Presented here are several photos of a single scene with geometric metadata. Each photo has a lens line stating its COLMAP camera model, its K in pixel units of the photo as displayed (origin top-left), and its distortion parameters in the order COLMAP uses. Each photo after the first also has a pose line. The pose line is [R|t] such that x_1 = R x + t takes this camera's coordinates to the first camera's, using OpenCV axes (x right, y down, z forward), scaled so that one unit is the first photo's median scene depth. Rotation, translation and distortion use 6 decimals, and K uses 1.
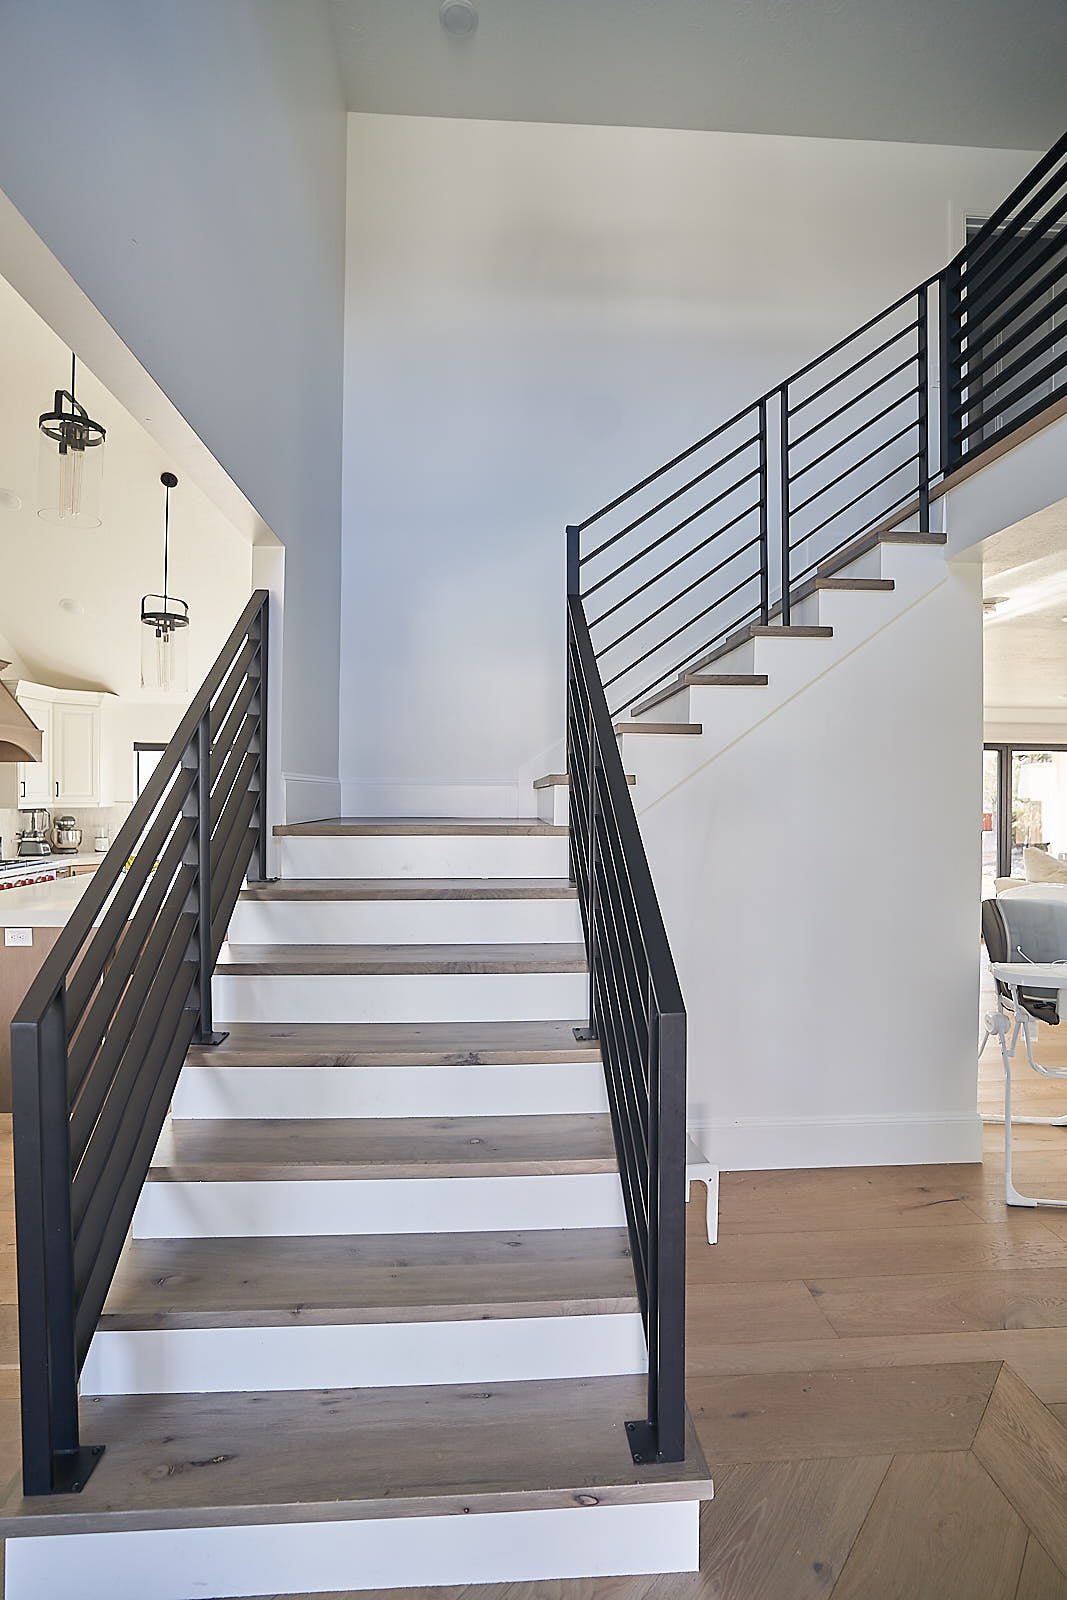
lens RADIAL K [[786.0, 0, 537.1], [0, 786.0, 798.8], [0, 0, 1]] dist [-0.073221, 0.029558]
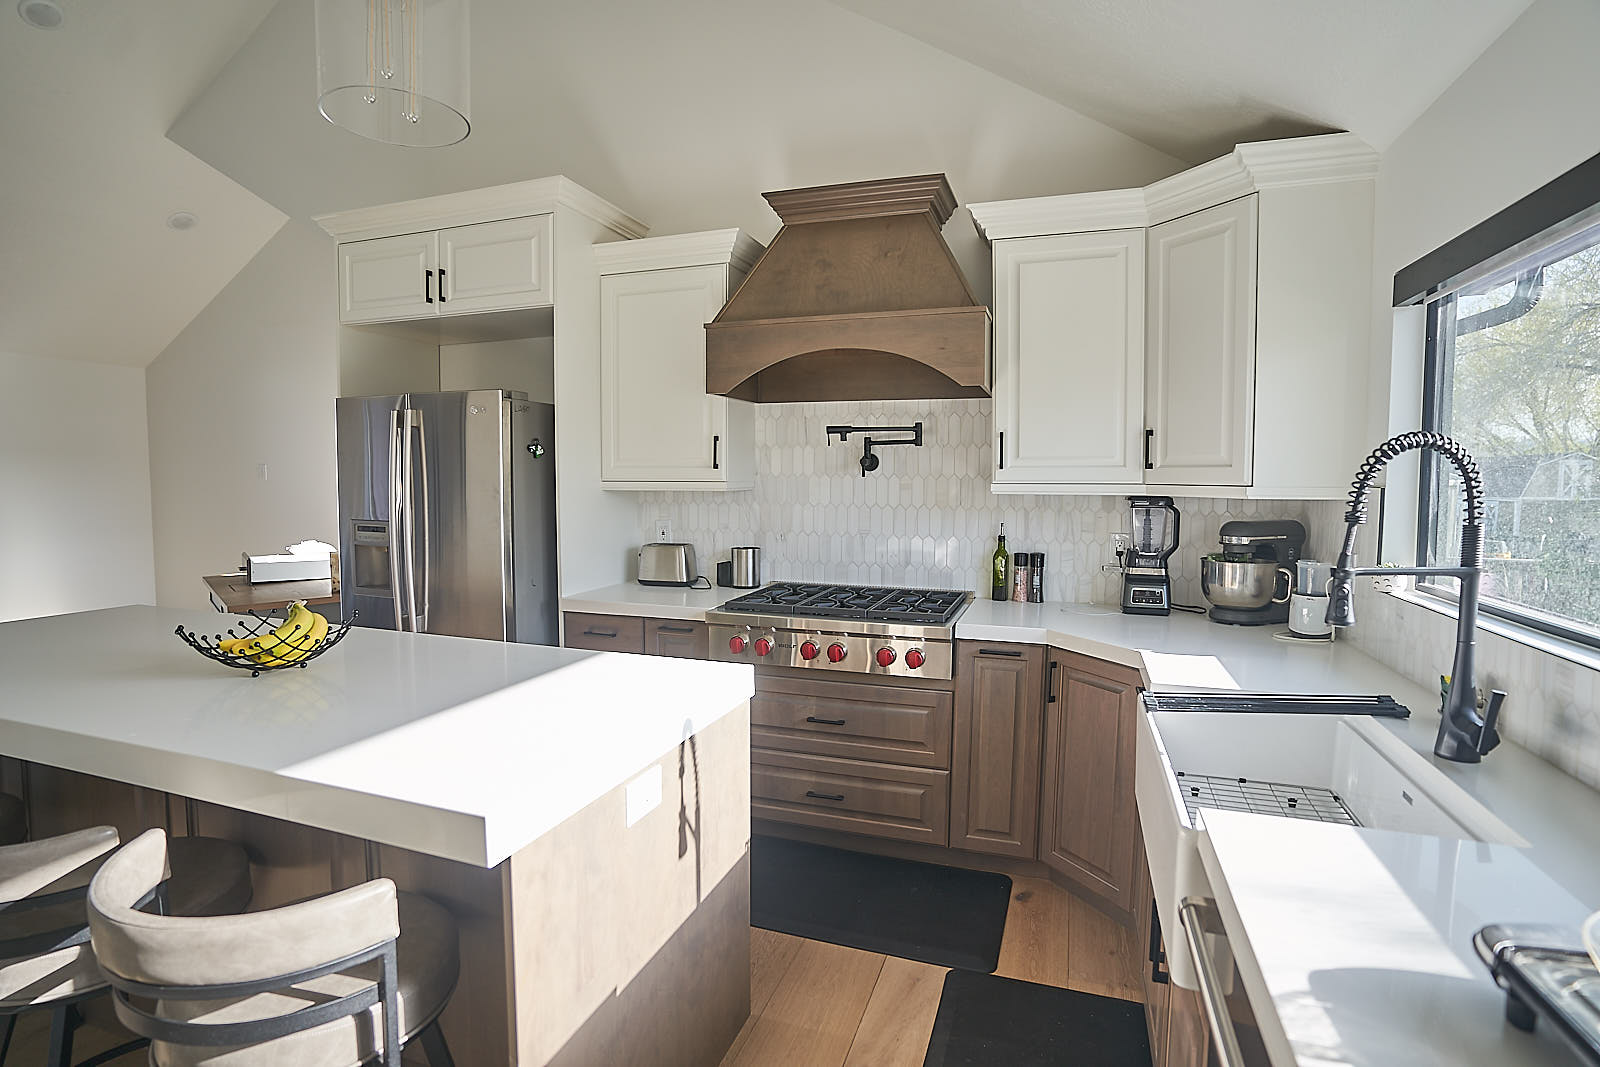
lens RADIAL K [[786.0, 0, 795.2], [0, 786.0, 530.7], [0, 0, 1]] dist [-0.073221, 0.029558]
pose [[-0.383195, 0.055937, -0.921972, -0.204659], [-0.011582, 0.997795, 0.065351, 0.005570], [0.923595, 0.035721, -0.381702, 1.066691]]
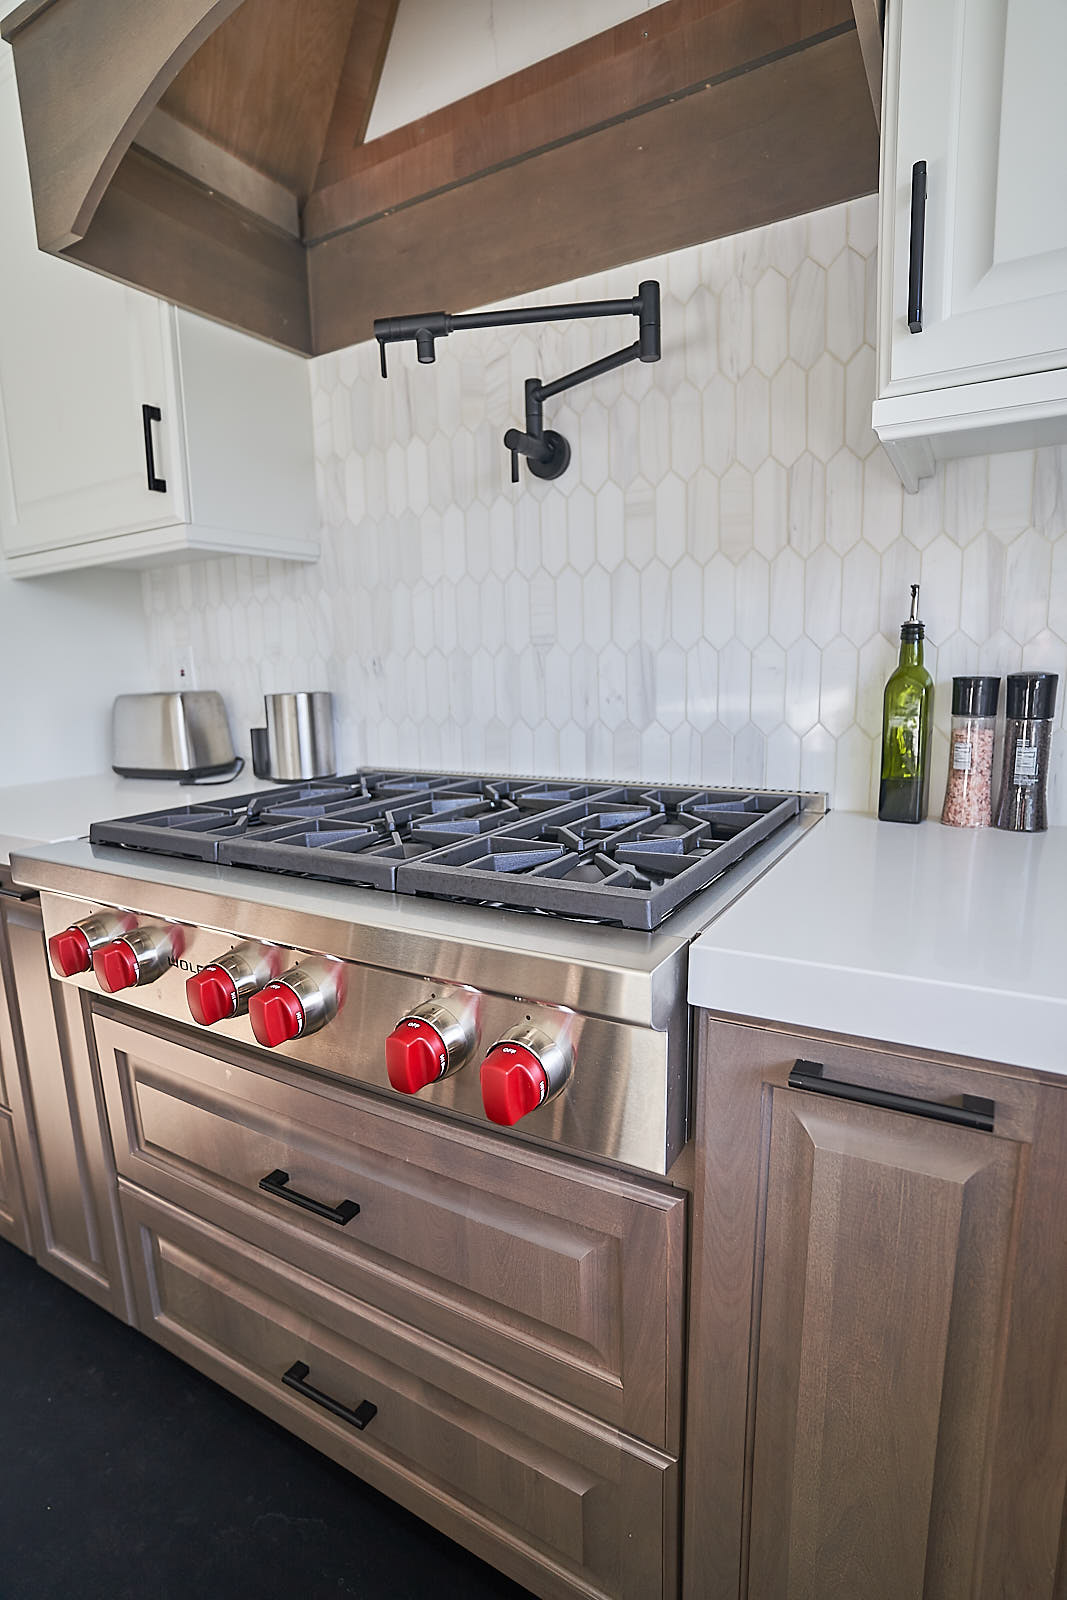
lens RADIAL K [[786.0, 0, 537.1], [0, 786.0, 798.8], [0, 0, 1]] dist [-0.073221, 0.029558]
pose [[-0.551684, 0.148748, -0.820682, -0.537871], [0.018056, 0.985868, 0.166549, 0.047871], [0.833858, 0.077064, -0.546573, 1.022912]]
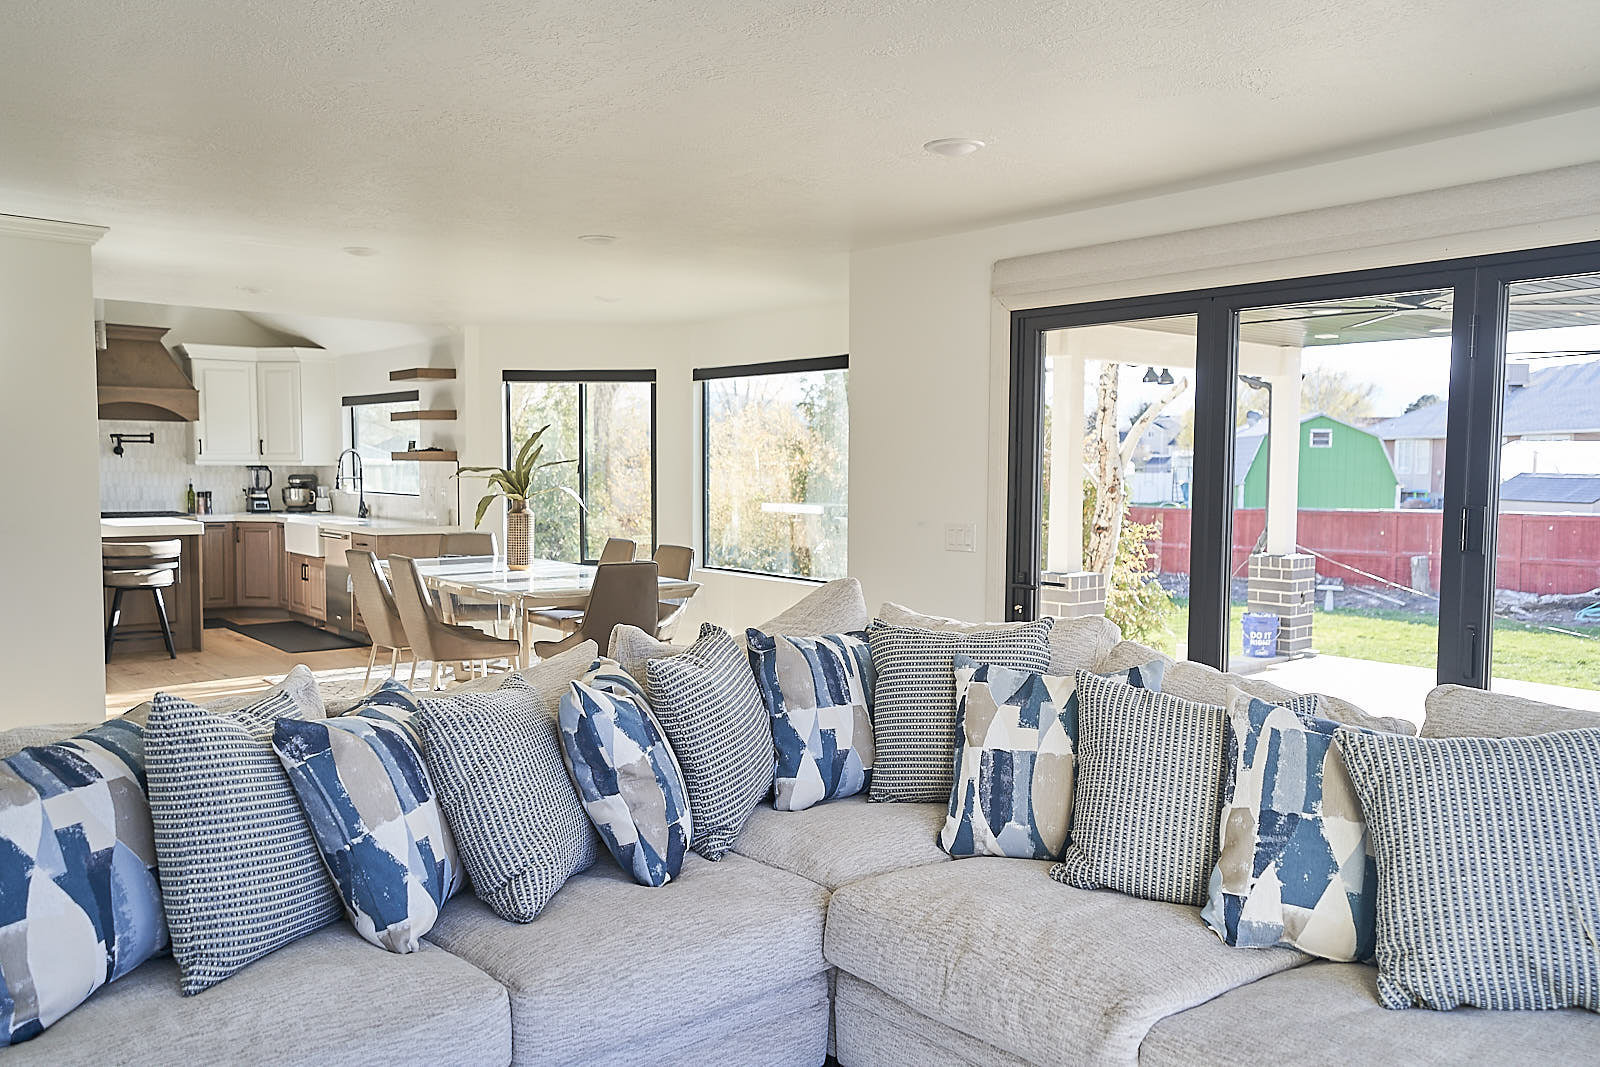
lens RADIAL K [[1220.8, 0, 800.0], [0, 1220.8, 533.5], [0, 0, 1]] dist [-0.028442, 0.102532]
pose [[0.589941, 0.047173, -0.806067, 1.204551], [-0.007323, 0.998563, 0.053079, 0.011711], [0.807413, -0.025411, 0.589439, 0.670306]]
